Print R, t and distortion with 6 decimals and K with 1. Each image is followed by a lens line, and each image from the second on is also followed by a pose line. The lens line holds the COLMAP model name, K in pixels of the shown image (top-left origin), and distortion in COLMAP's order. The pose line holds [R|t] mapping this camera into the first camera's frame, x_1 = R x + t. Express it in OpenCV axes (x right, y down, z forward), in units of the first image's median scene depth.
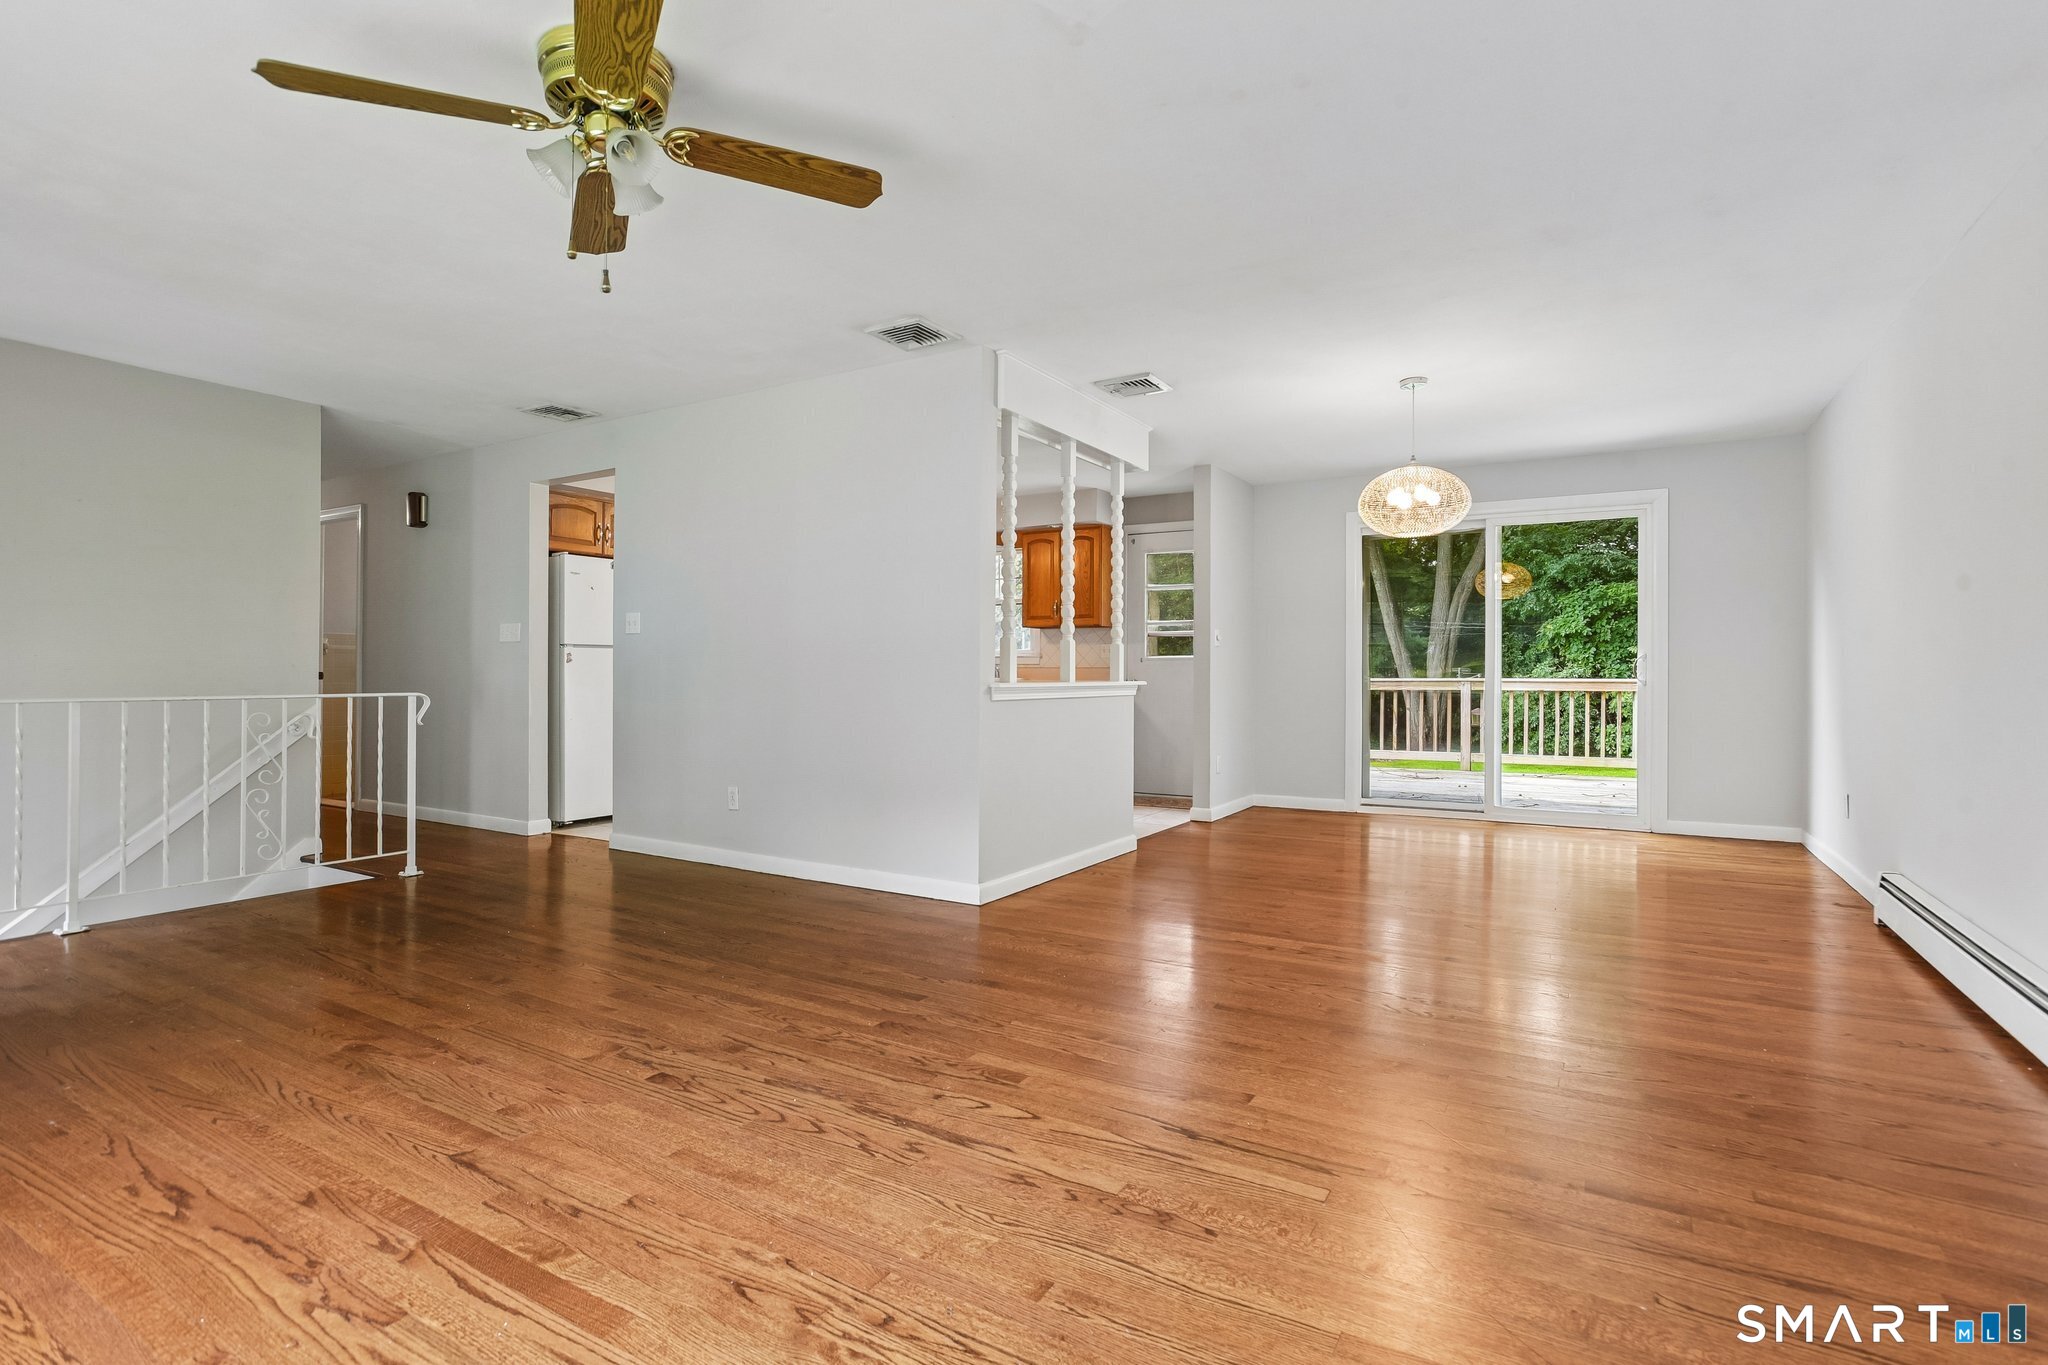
lens RADIAL K [[993.3, 0, 1008.3], [0, 993.3, 686.1], [0, 0, 1]] dist [-0.031805, 0.019738]
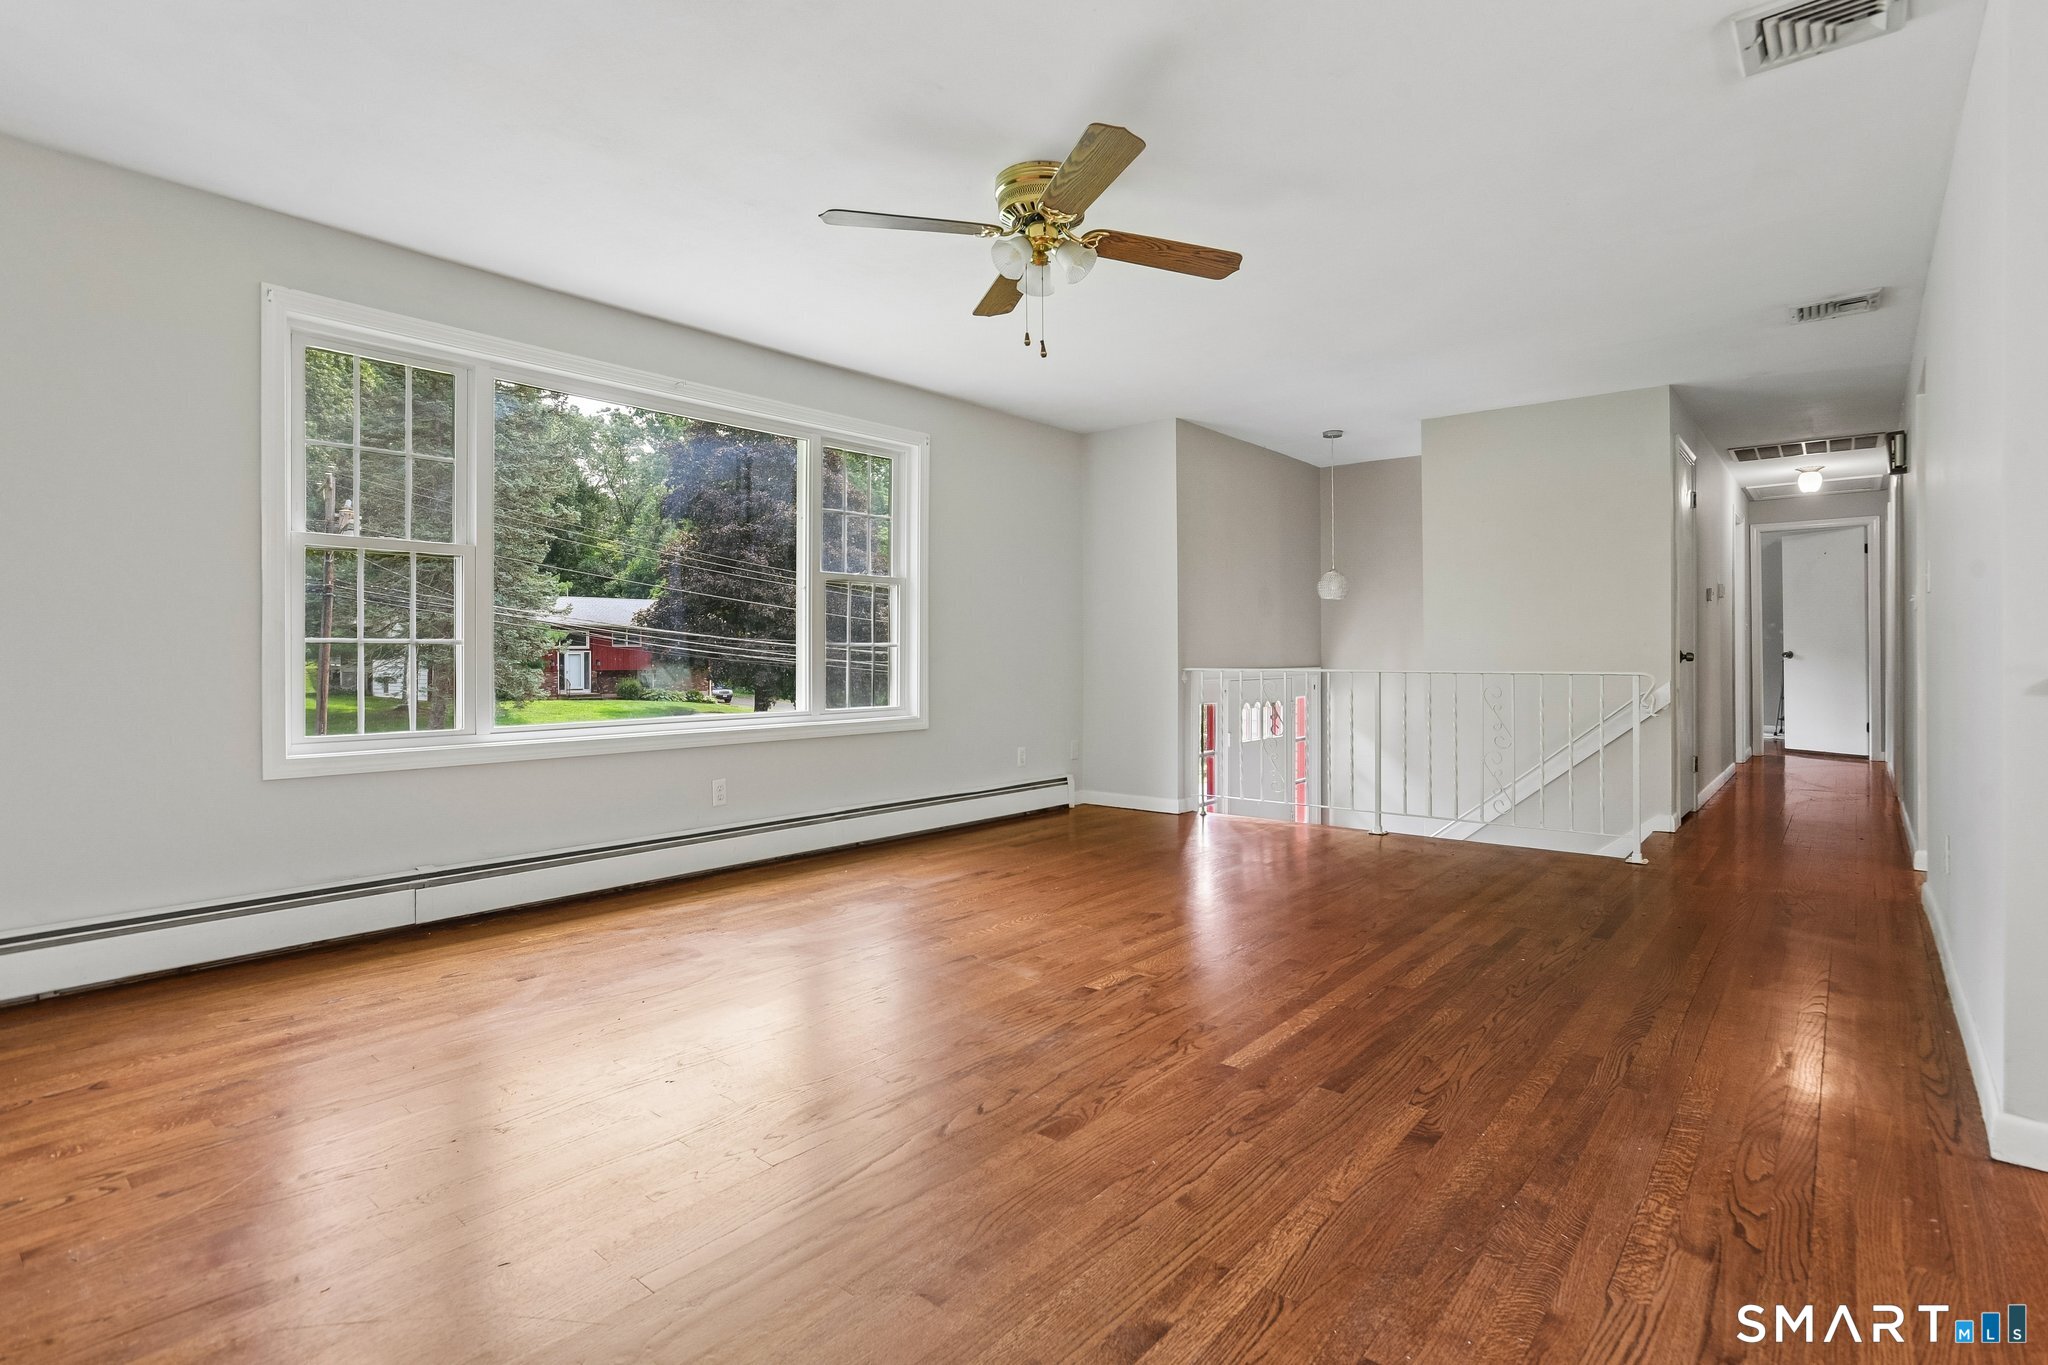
lens RADIAL K [[993.3, 0, 1012.1], [0, 993.3, 659.0], [0, 0, 1]] dist [-0.031805, 0.019738]
pose [[-0.150041, 0.005328, -0.988665, 0.632434], [-0.008466, 0.999942, 0.006673, -0.005336], [0.988643, 0.009371, -0.149988, 0.827179]]
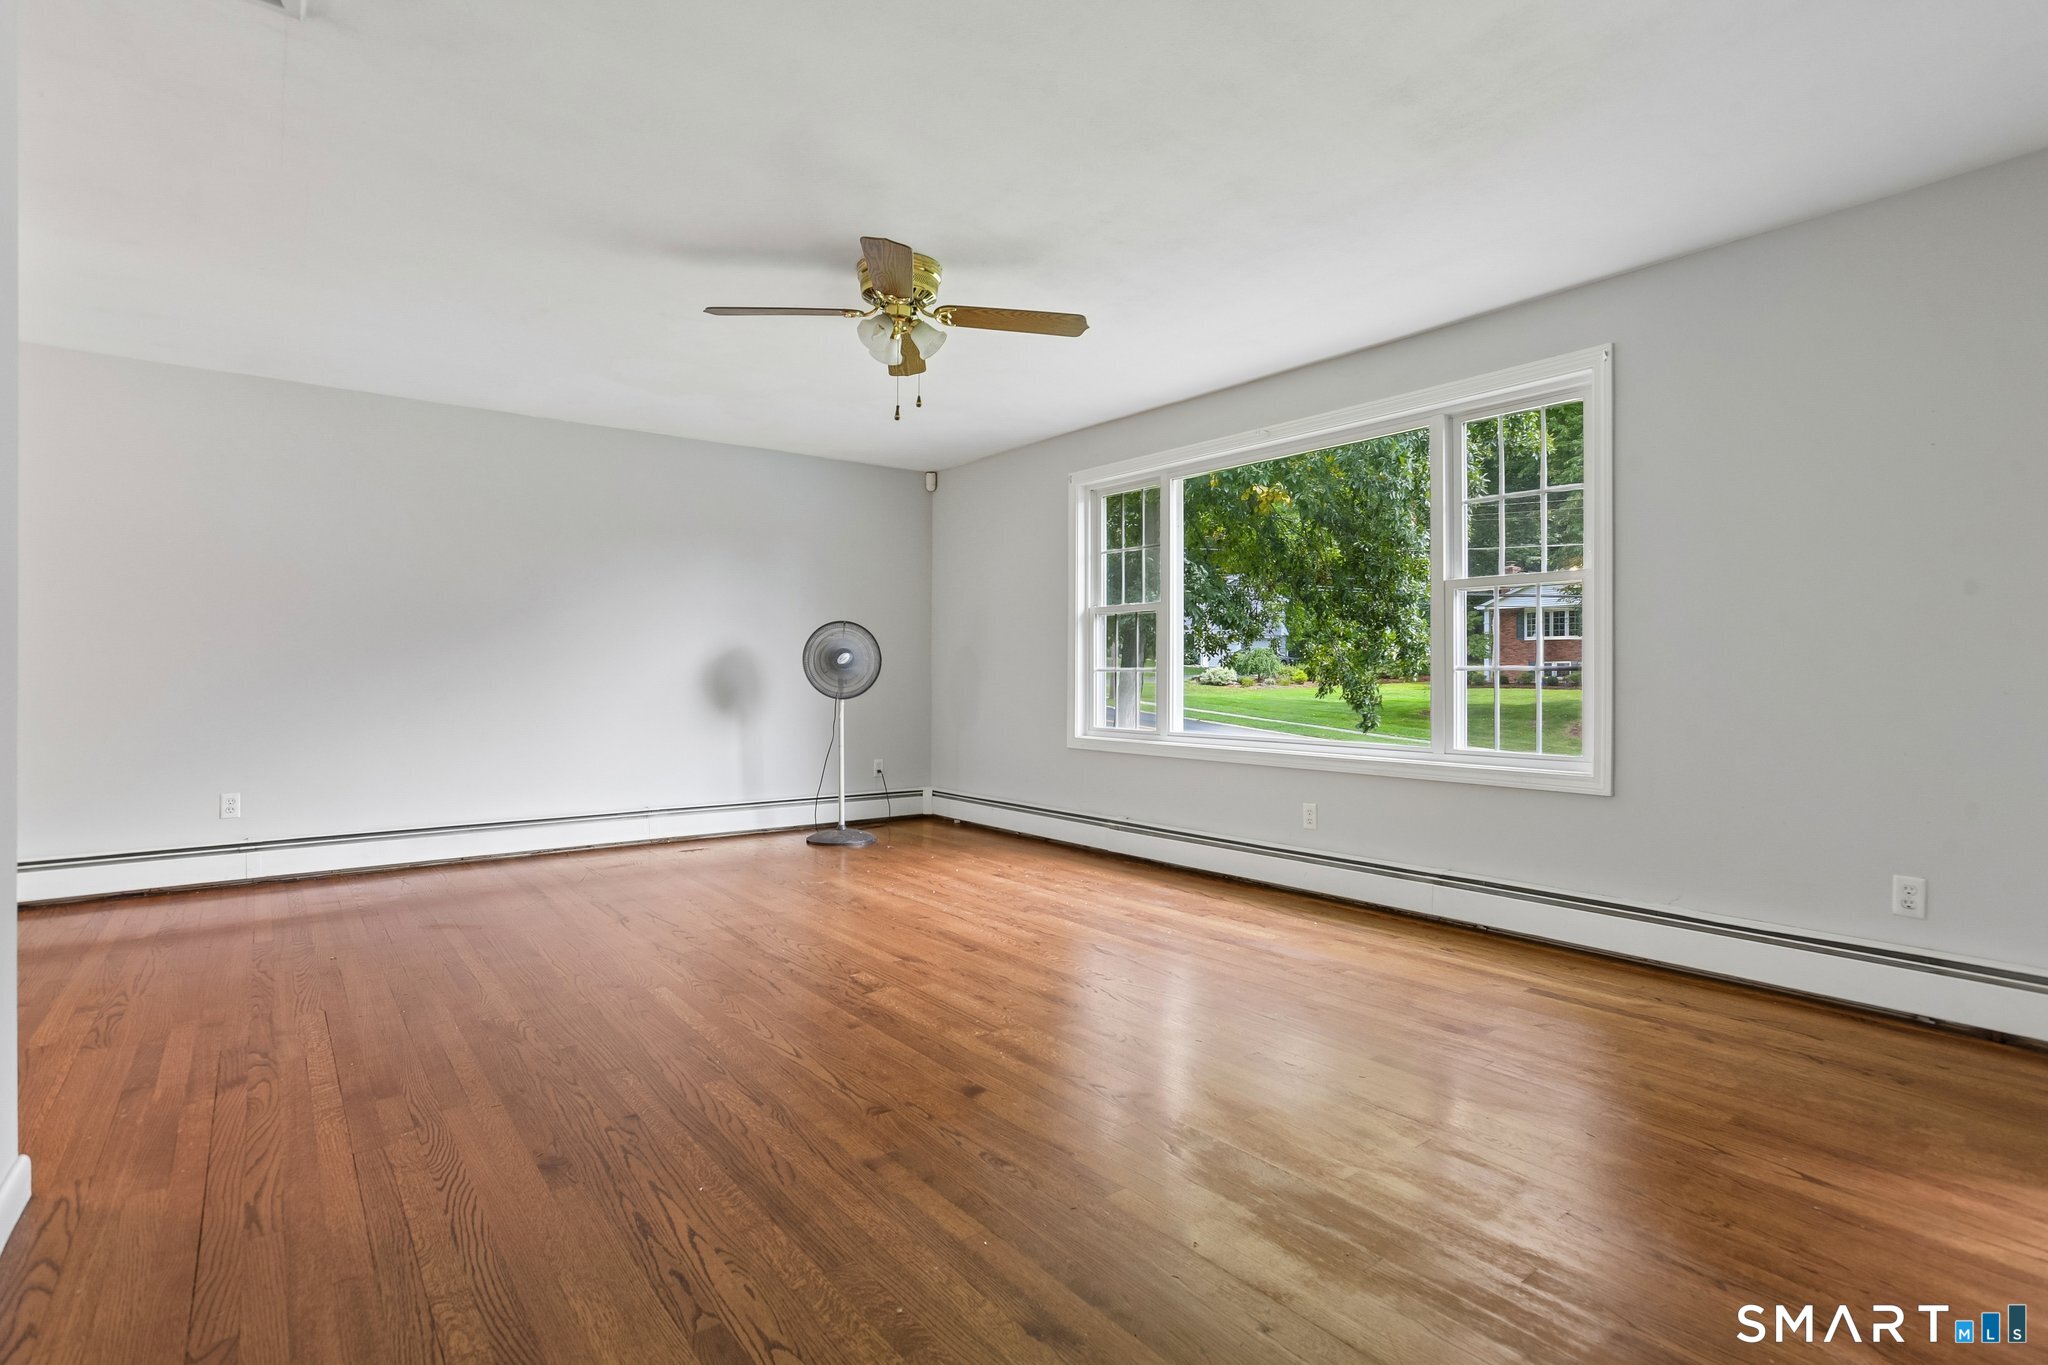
lens RADIAL K [[993.3, 0, 1054.1], [0, 993.3, 687.6], [0, 0, 1]] dist [-0.031805, 0.019738]
pose [[-0.945707, -0.007302, 0.324937, -0.810502], [0.000866, 0.999687, 0.024984, -0.024483], [-0.325018, 0.023908, -0.945406, 1.676719]]
